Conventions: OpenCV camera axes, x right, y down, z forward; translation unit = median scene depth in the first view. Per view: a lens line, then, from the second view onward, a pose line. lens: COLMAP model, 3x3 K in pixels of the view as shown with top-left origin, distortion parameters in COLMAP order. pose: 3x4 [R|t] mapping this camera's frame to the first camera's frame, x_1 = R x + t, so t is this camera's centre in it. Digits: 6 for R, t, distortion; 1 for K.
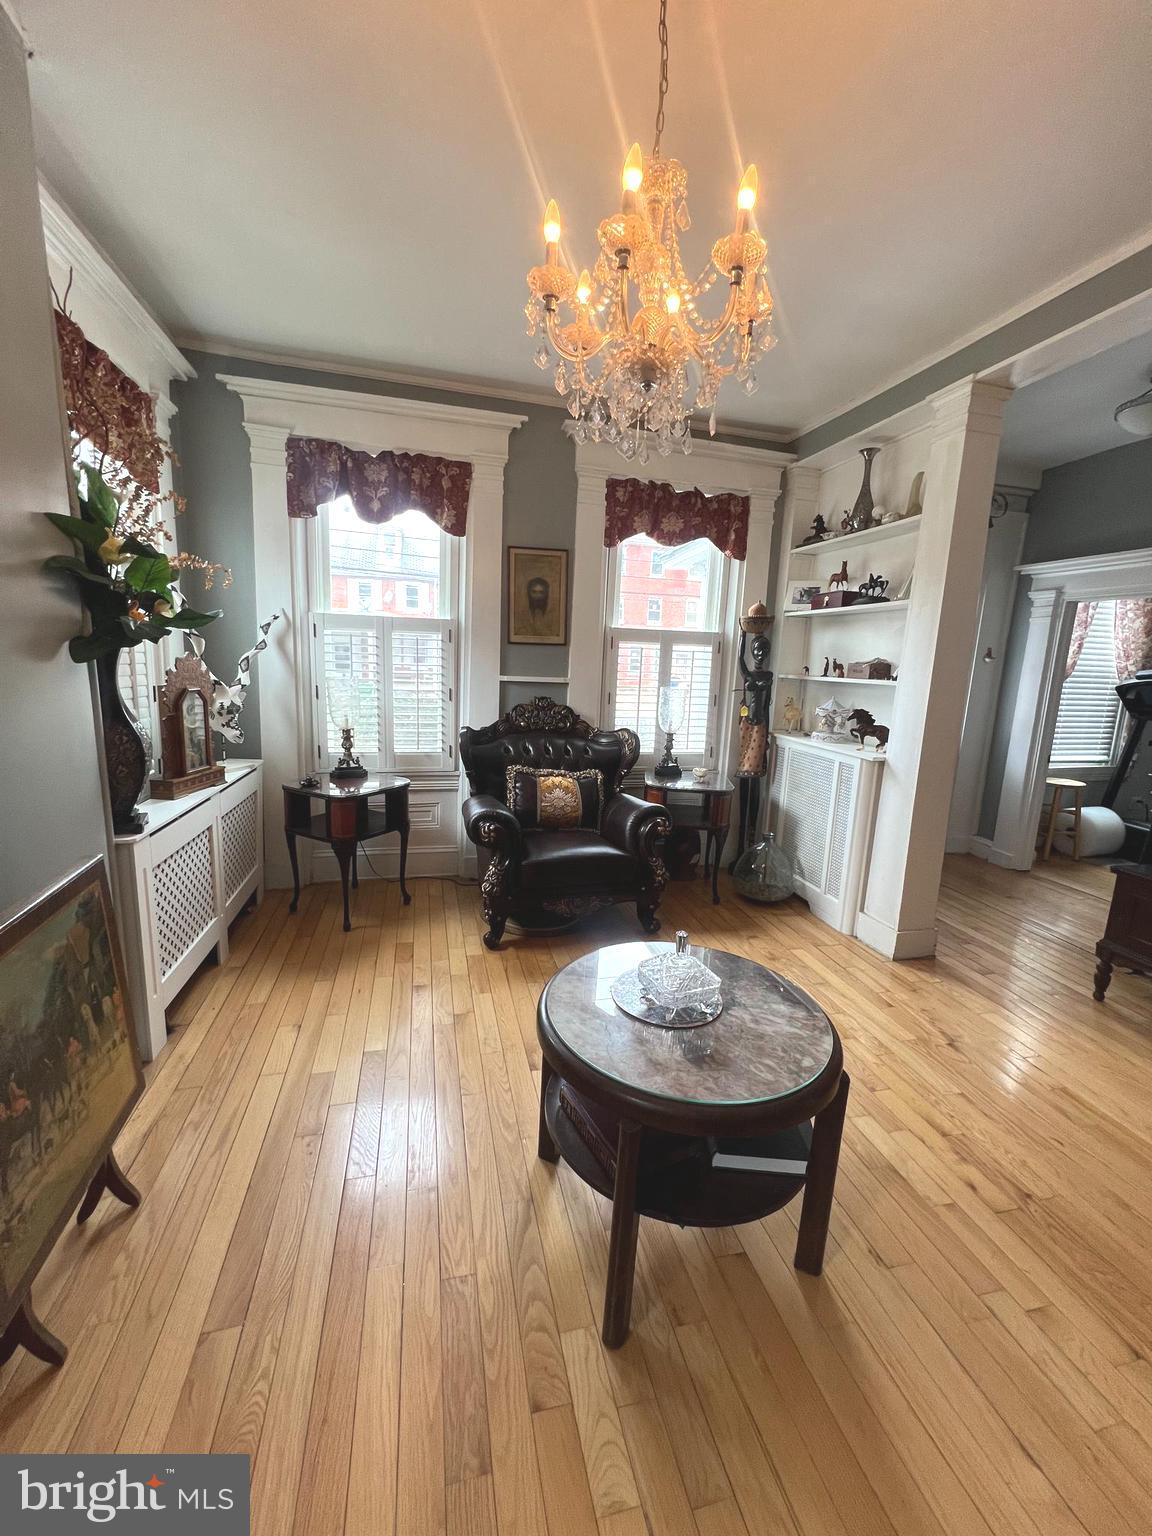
lens RADIAL K [[614.4, 0, 576.0], [0, 614.4, 768.0], [0, 0, 1]] dist [-0.000237, 0.000288]
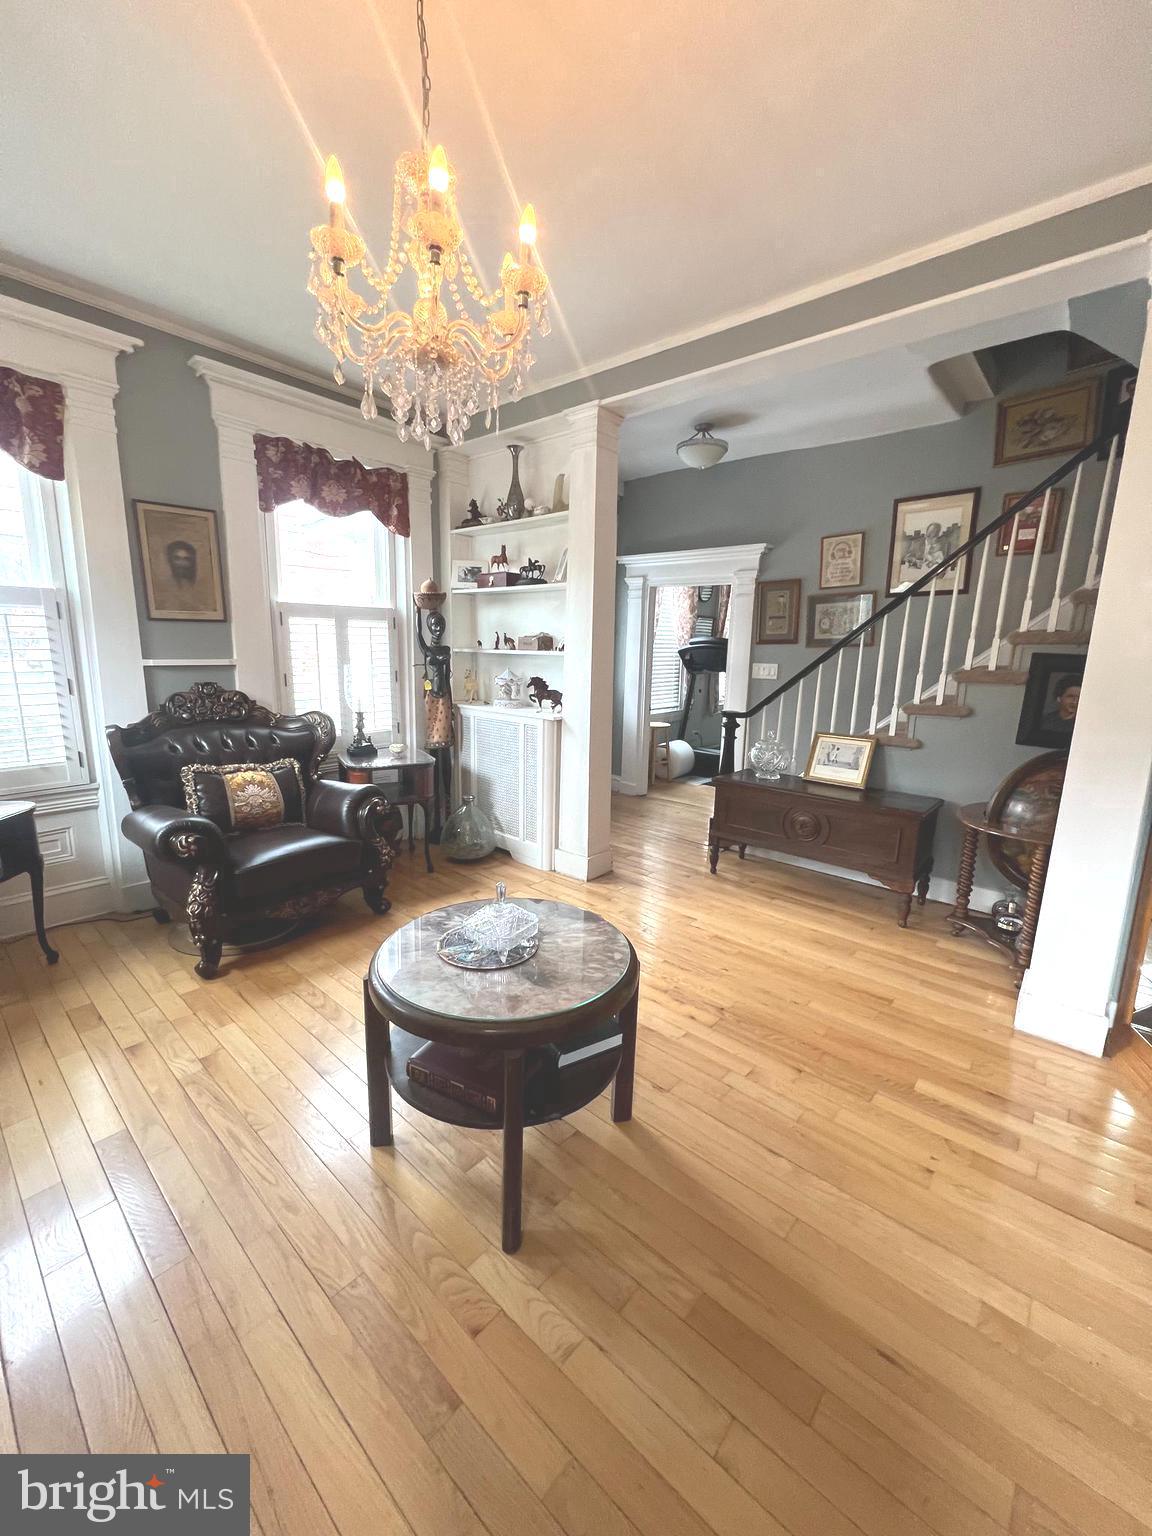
lens RADIAL K [[614.4, 0, 576.0], [0, 614.4, 768.0], [0, 0, 1]] dist [-0.000237, 0.000288]
pose [[0.823496, -0.135126, 0.550995, -0.121232], [0.112772, 0.990828, 0.074444, -0.003184], [-0.556001, 0.000832, 0.831181, -0.001343]]
